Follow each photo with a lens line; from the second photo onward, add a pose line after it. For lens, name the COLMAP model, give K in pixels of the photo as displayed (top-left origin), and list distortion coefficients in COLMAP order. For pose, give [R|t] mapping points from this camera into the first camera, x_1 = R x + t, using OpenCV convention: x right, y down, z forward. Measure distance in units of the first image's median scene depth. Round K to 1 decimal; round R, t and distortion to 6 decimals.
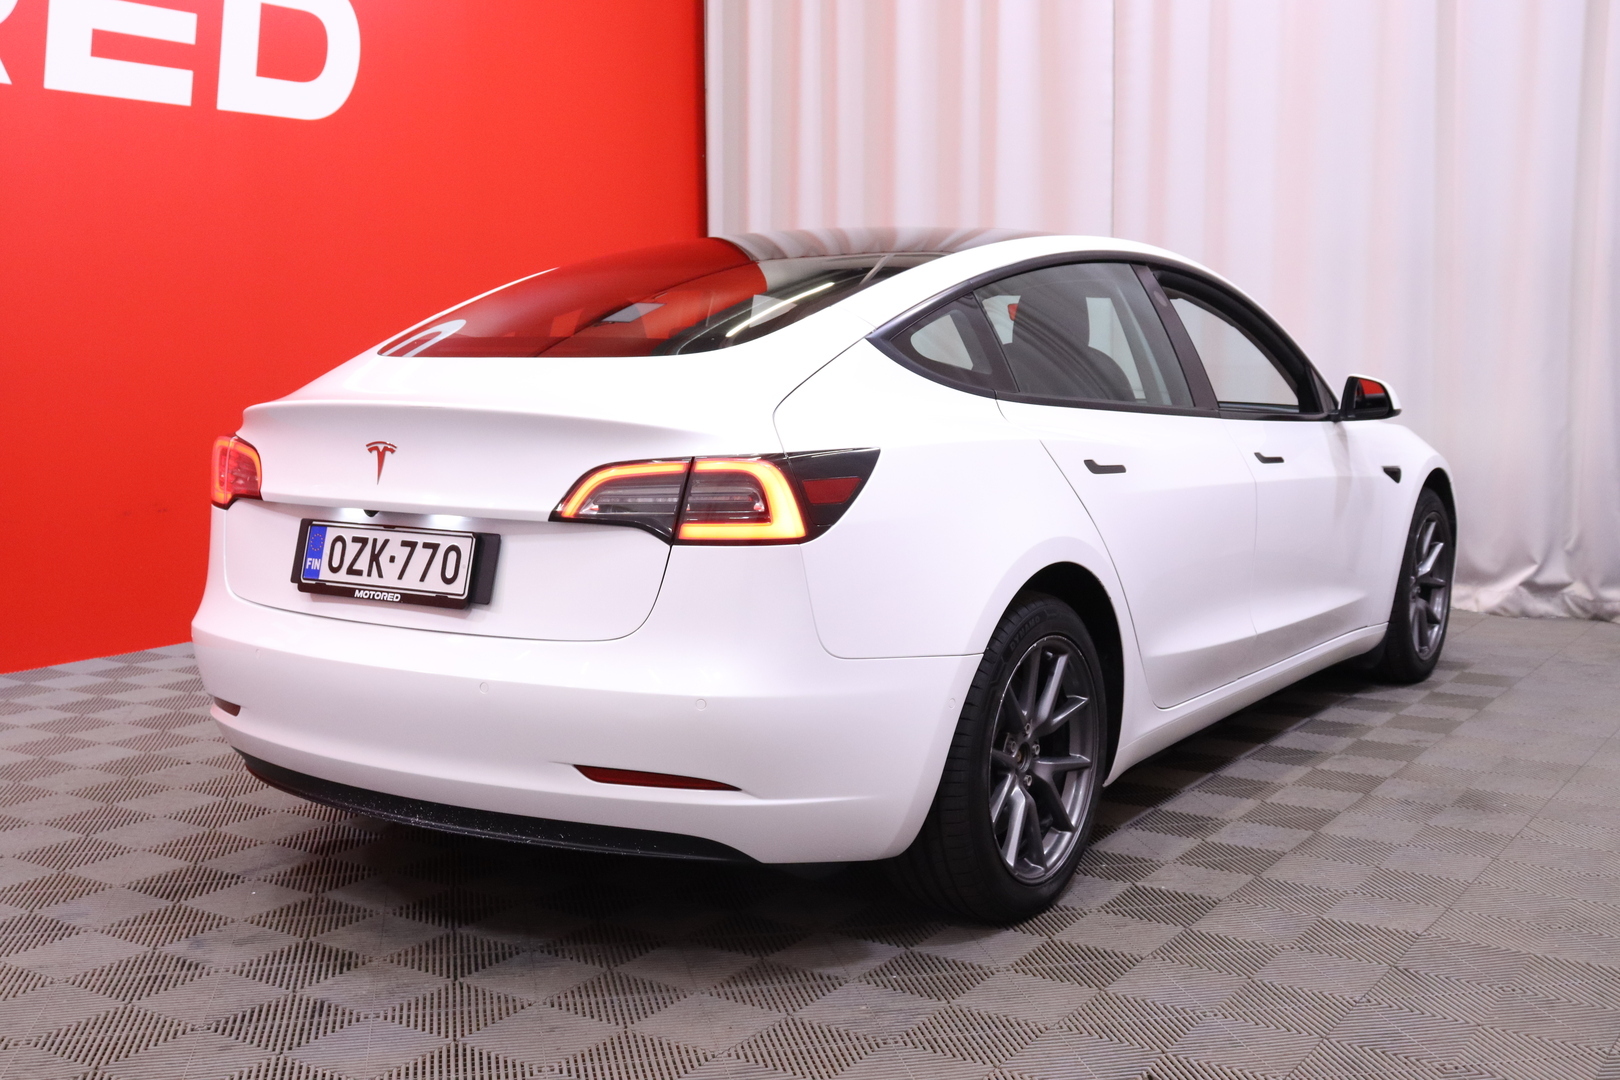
lens RADIAL K [[1857.3, 0, 808.3], [0, 1857.3, 515.6], [0, 0, 1]] dist [-0.092319, 0.003322]
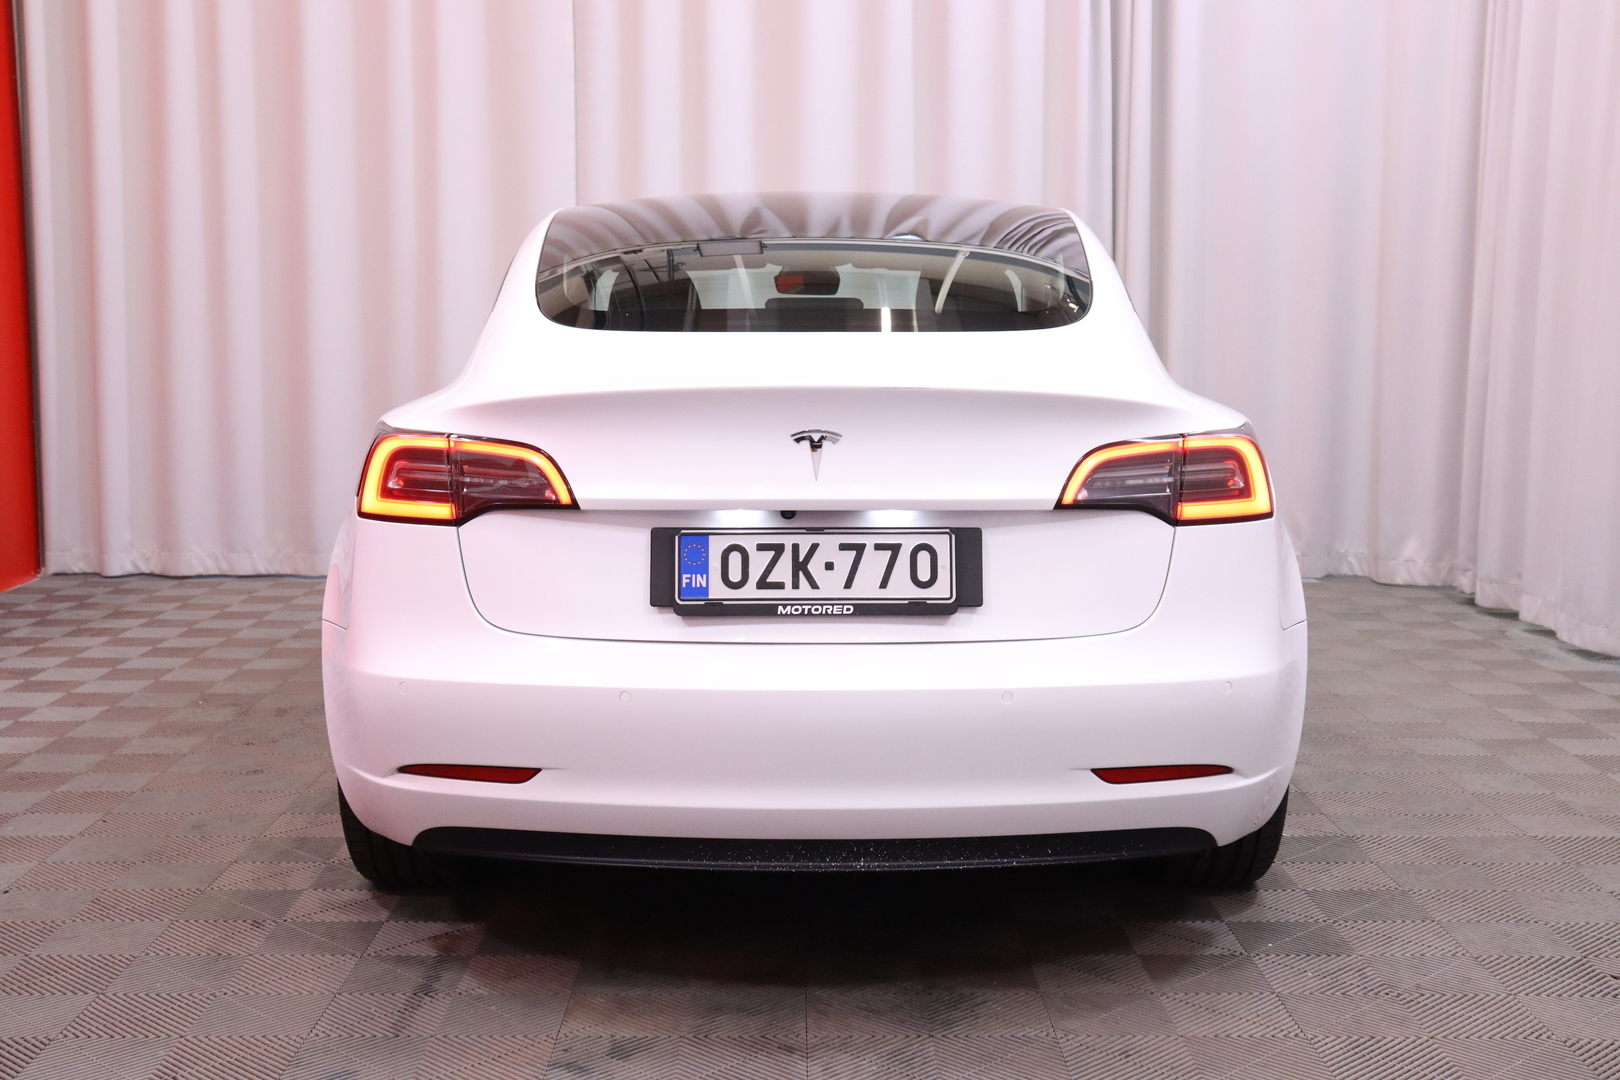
lens RADIAL K [[2051.9, 0, 810.0], [0, 2051.9, 540.0], [0, 0, 1]] dist [0.003639, 0.034958]
pose [[0.821724, -0.061228, 0.566587, -0.778149], [0.053081, 0.998113, 0.030877, -0.018715], [-0.567408, 0.004703, 0.823423, 0.218995]]
